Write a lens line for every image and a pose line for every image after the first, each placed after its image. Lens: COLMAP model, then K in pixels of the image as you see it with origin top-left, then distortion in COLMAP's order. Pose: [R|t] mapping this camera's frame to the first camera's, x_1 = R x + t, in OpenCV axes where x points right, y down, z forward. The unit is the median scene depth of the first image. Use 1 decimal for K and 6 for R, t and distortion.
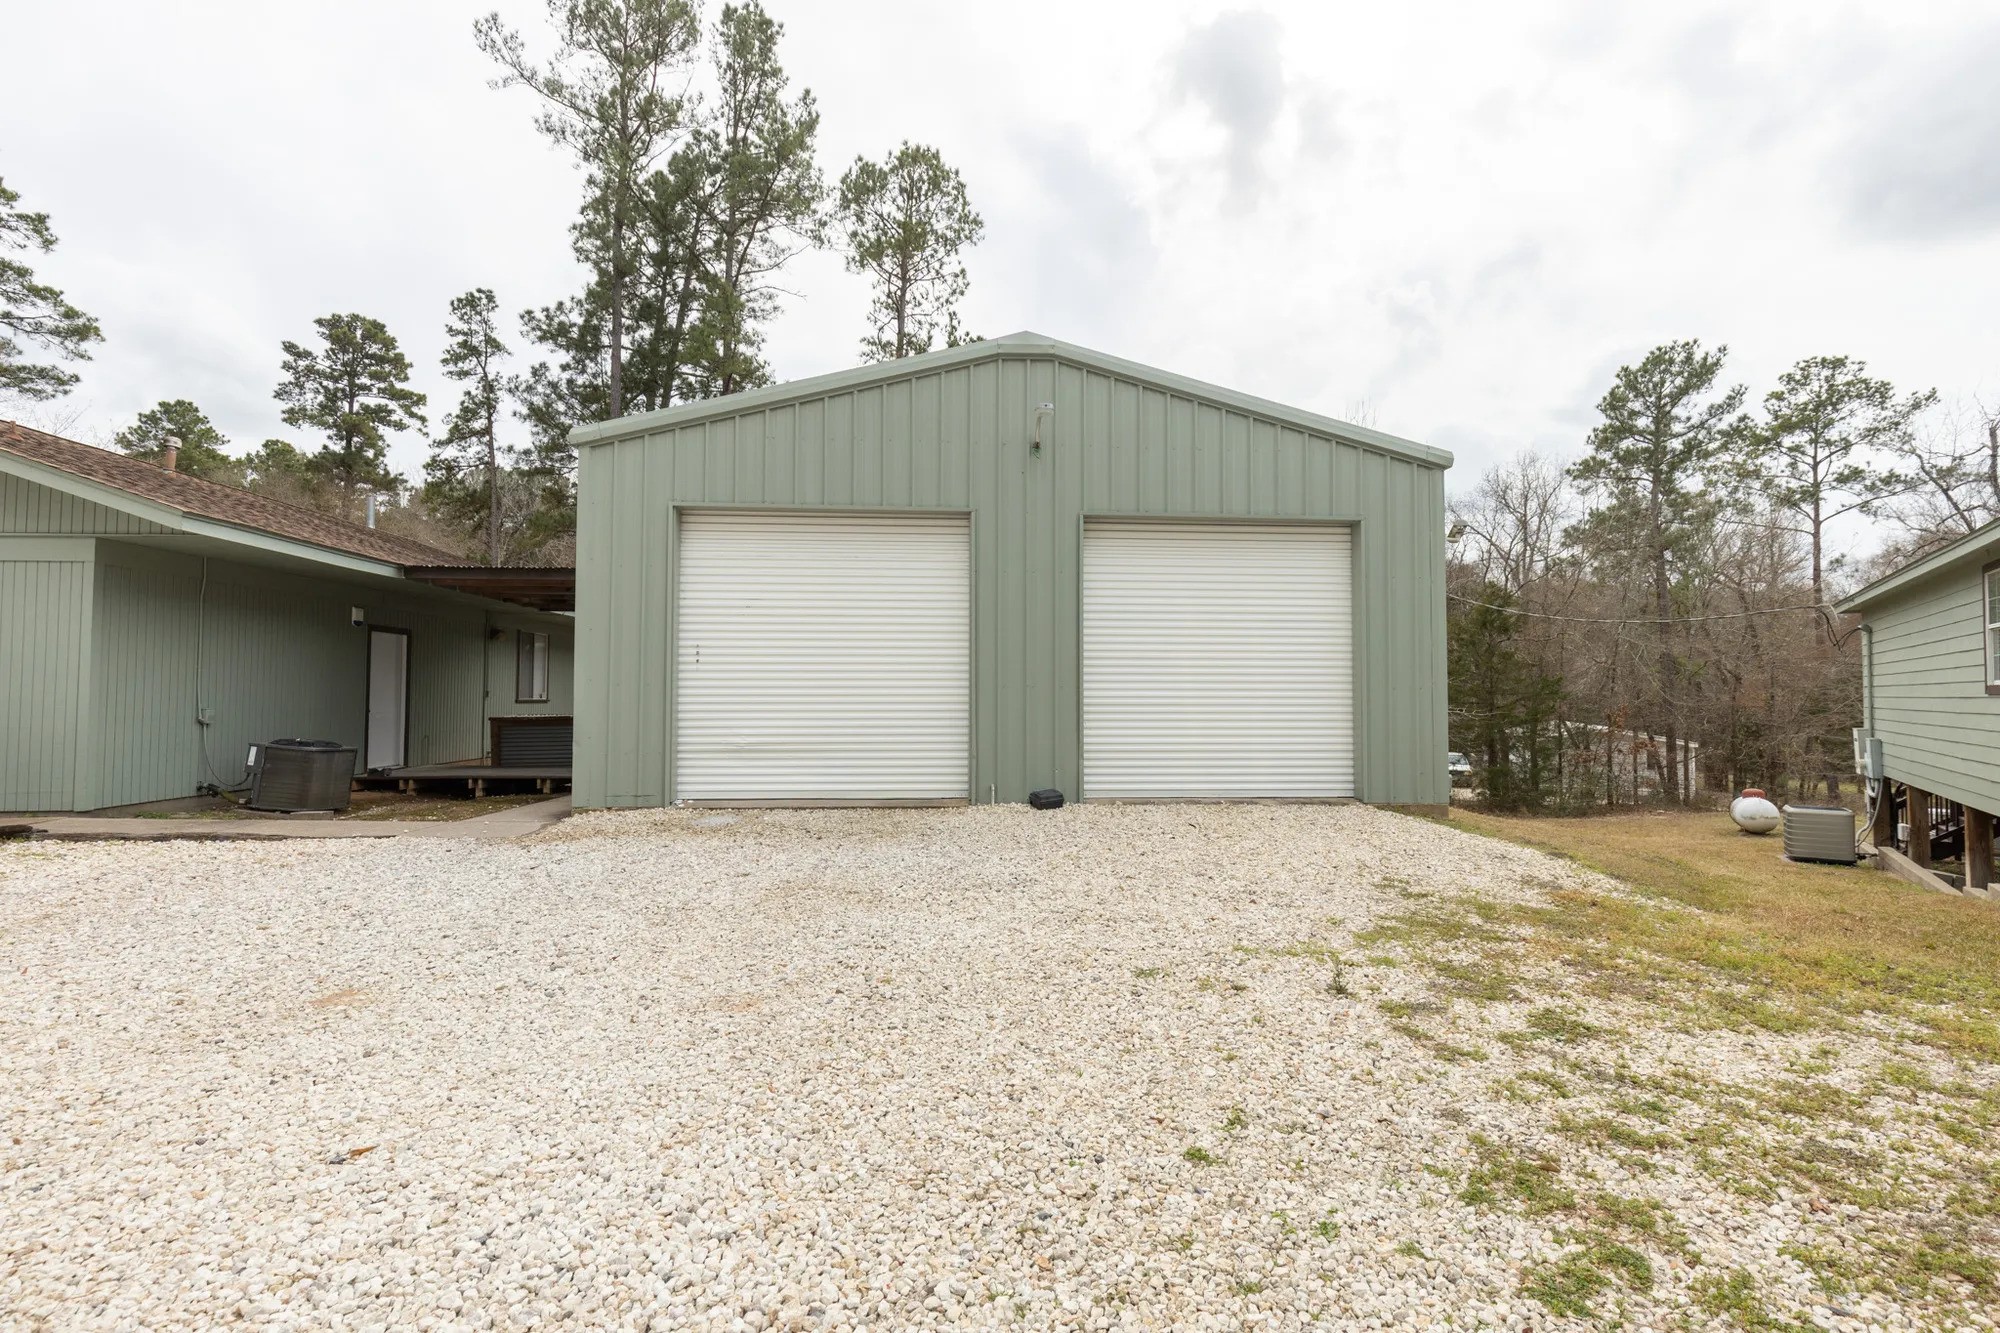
lens RADIAL K [[901.3, 0, 1000.0], [0, 901.3, 666.5], [0, 0, 1]] dist [0.002551, 0.001425]
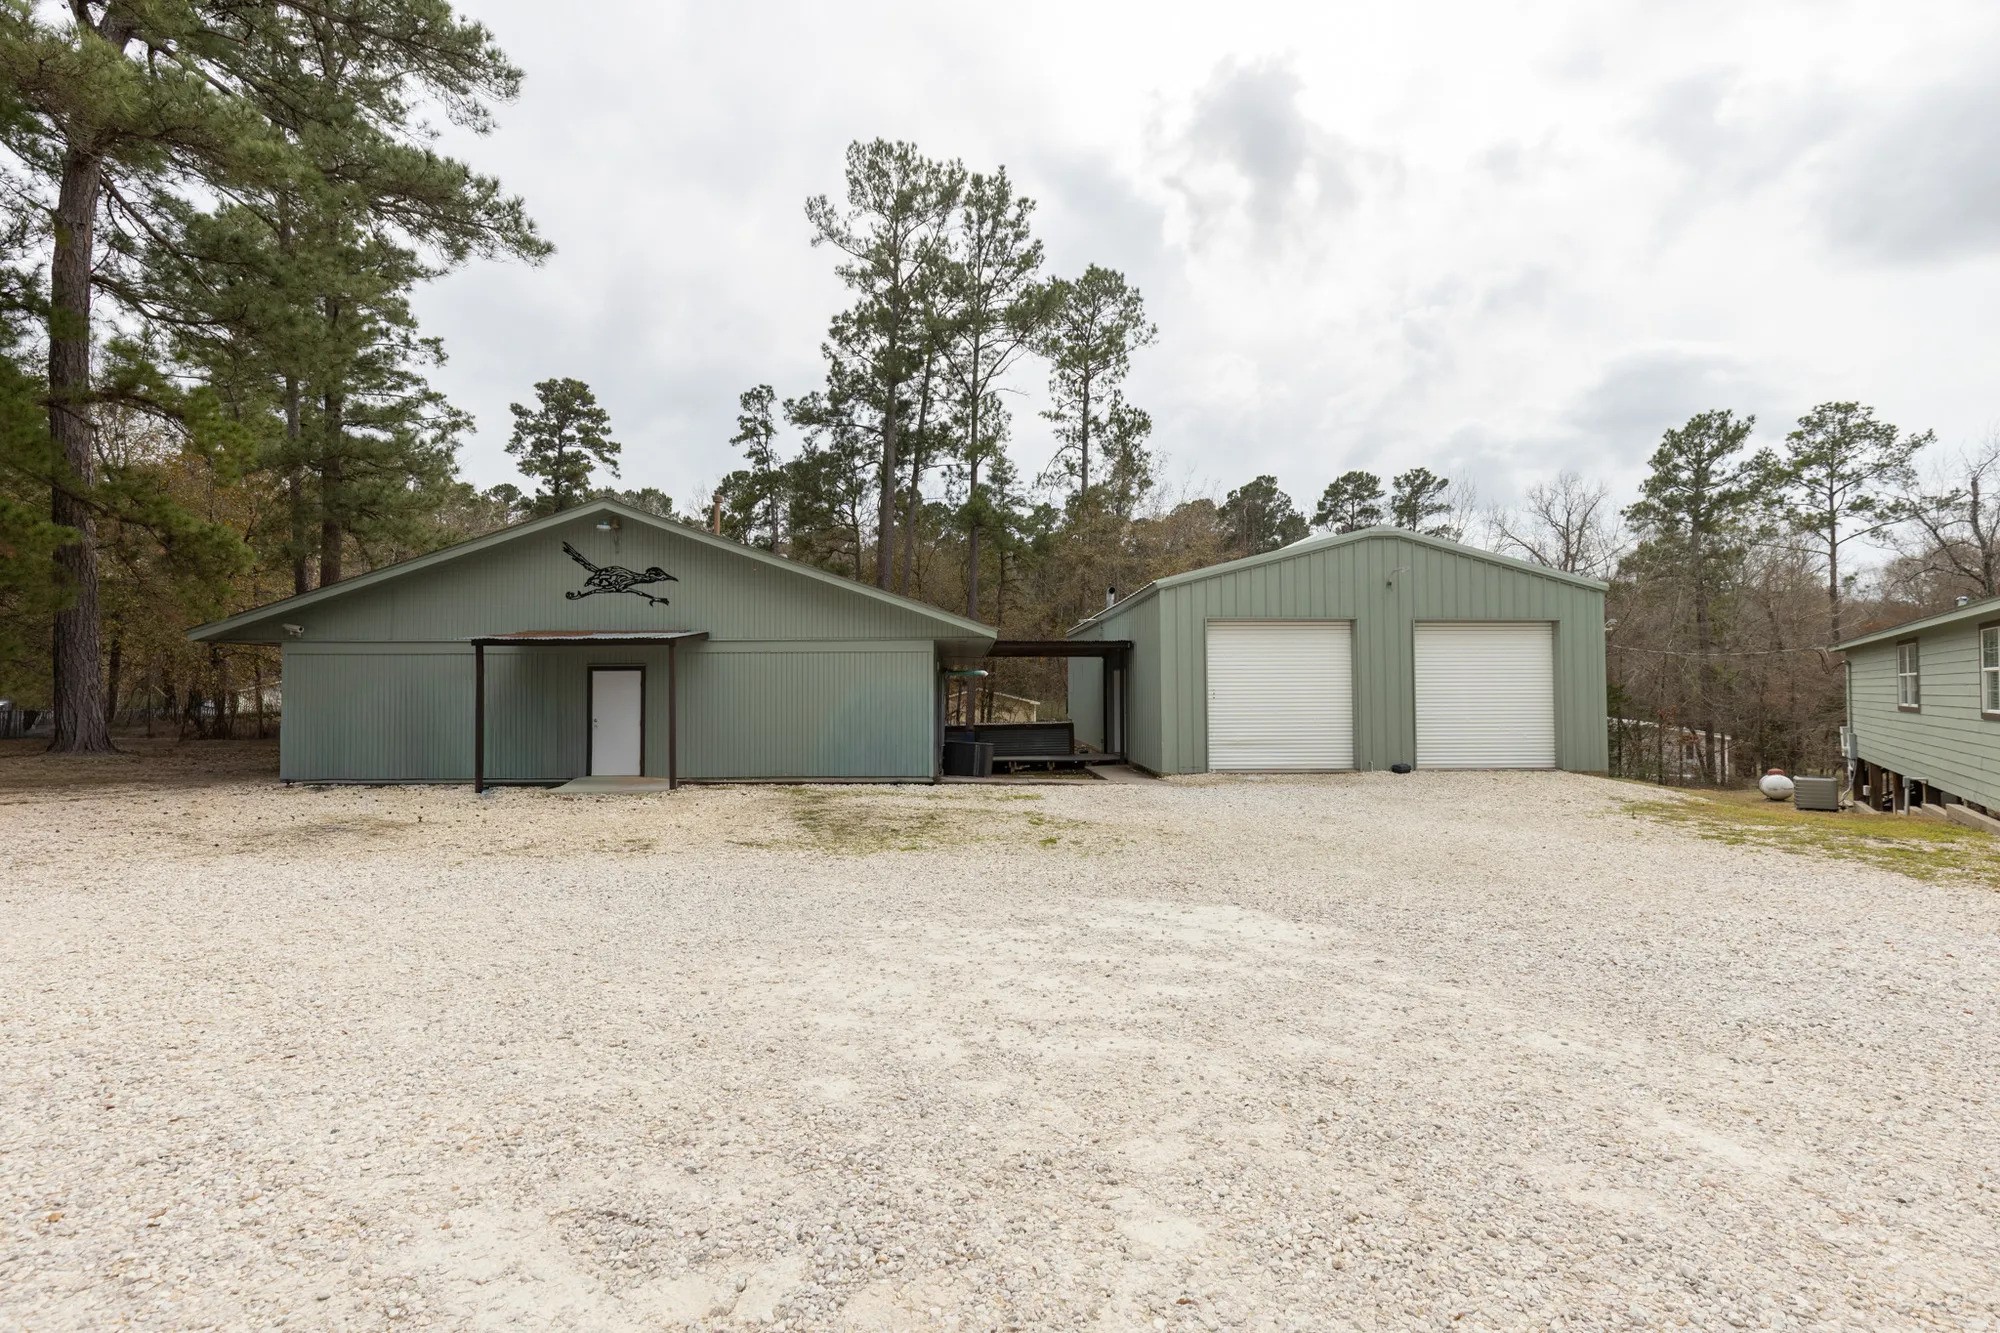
lens RADIAL K [[937.4, 0, 968.6], [0, 937.4, 666.4], [0, 0, 1]] dist [-0.001045, -0.000282]
pose [[0.999782, -0.007431, -0.019537, -0.265568], [0.007552, 0.999953, 0.006119, -0.028762], [0.019490, -0.006265, 0.999790, -0.325254]]
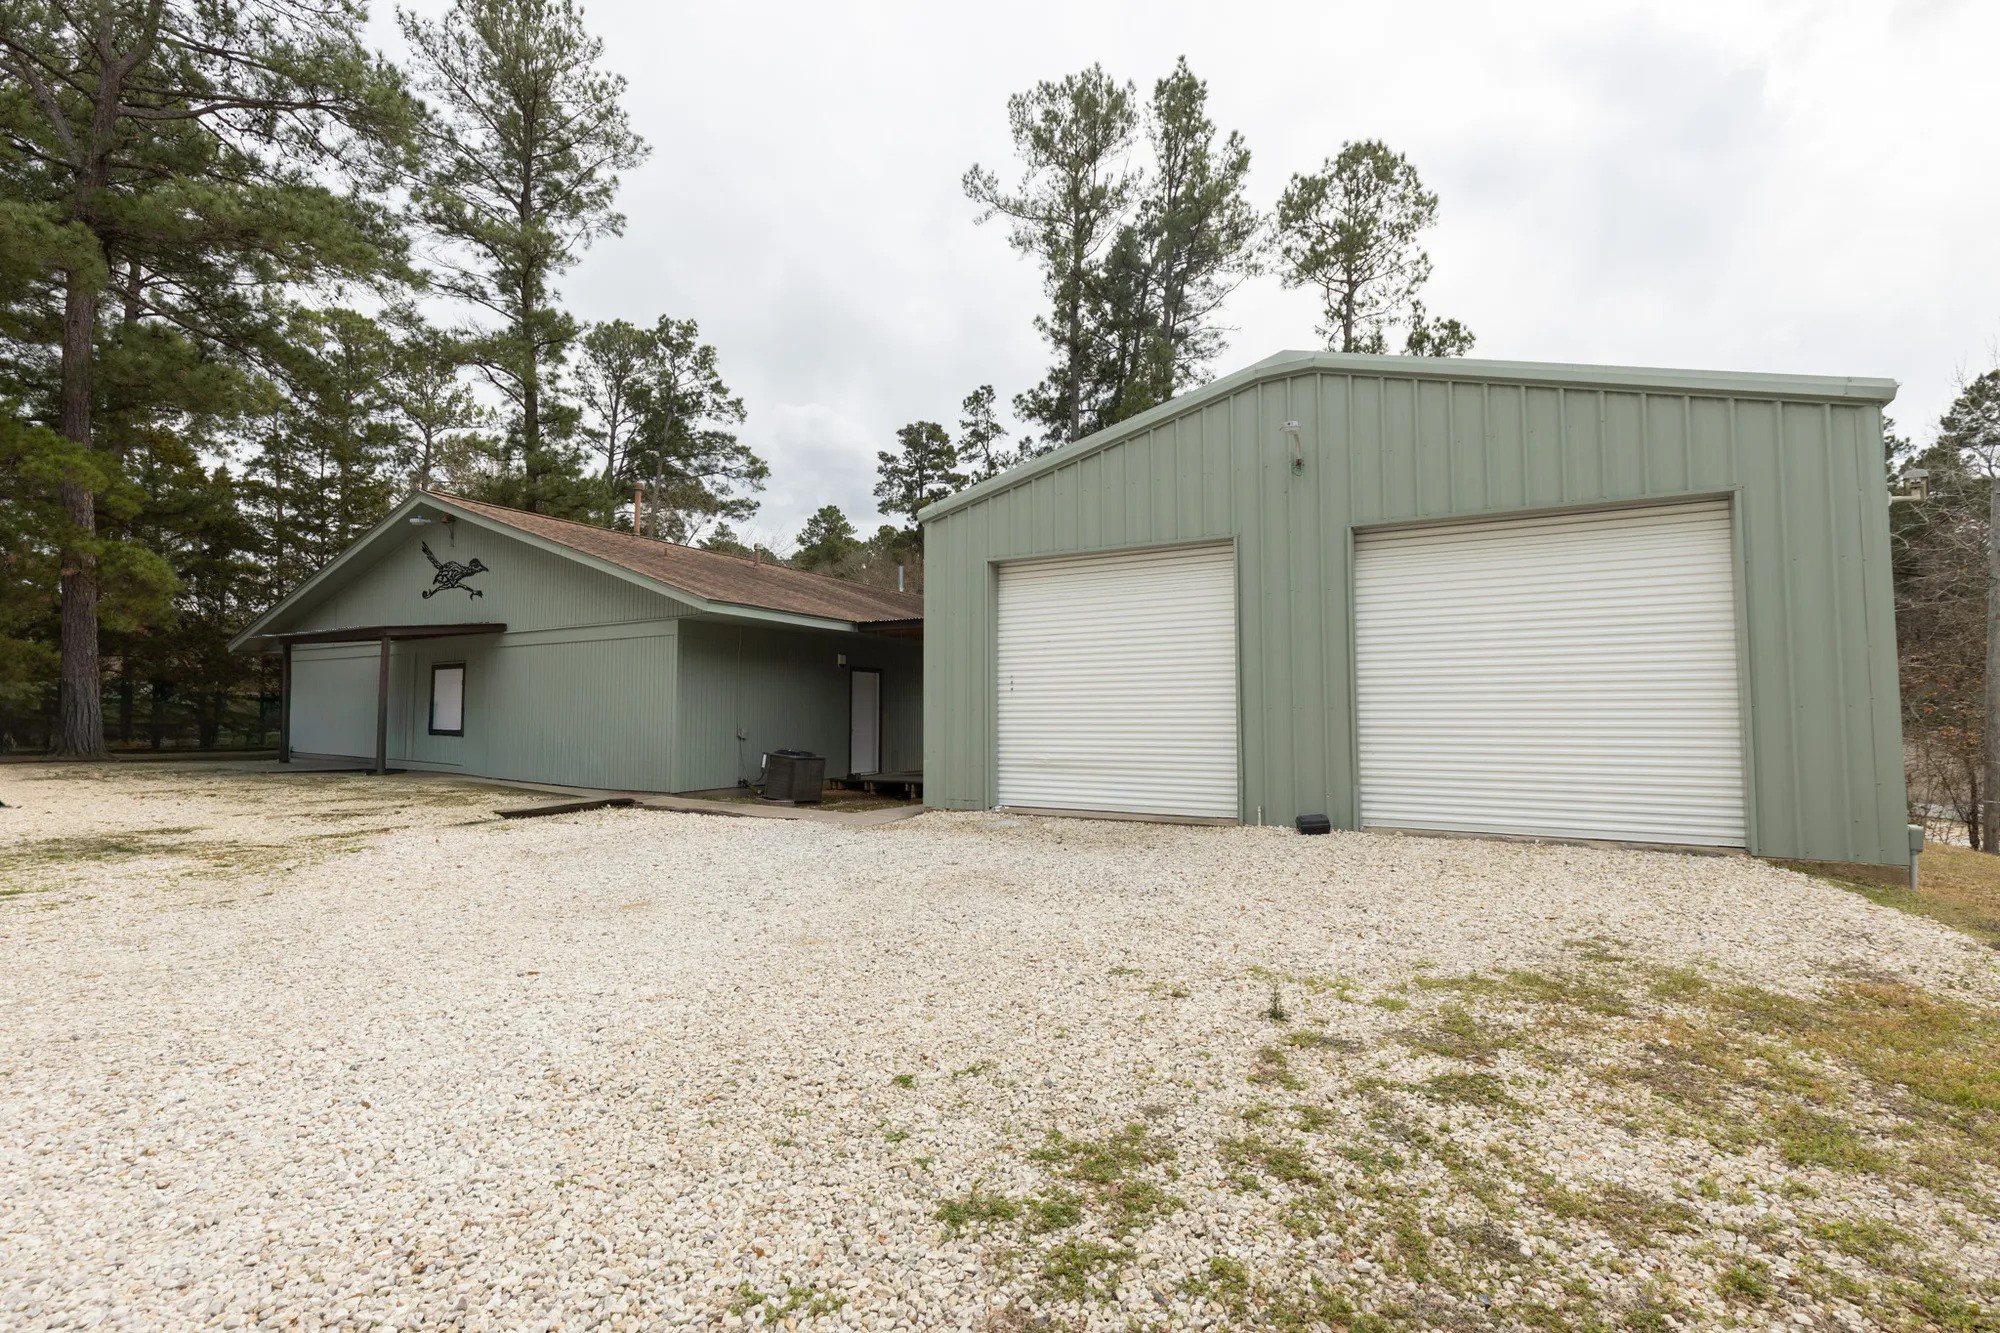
lens RADIAL K [[896.2, 0, 995.9], [0, 896.2, 672.5], [0, 0, 1]] dist [0.000854, 0.000643]
pose [[0.834418, -0.031364, -0.550239, 0.096624], [0.020814, 0.999461, -0.025406, 0.000434], [0.550739, 0.009747, 0.834621, 0.001260]]
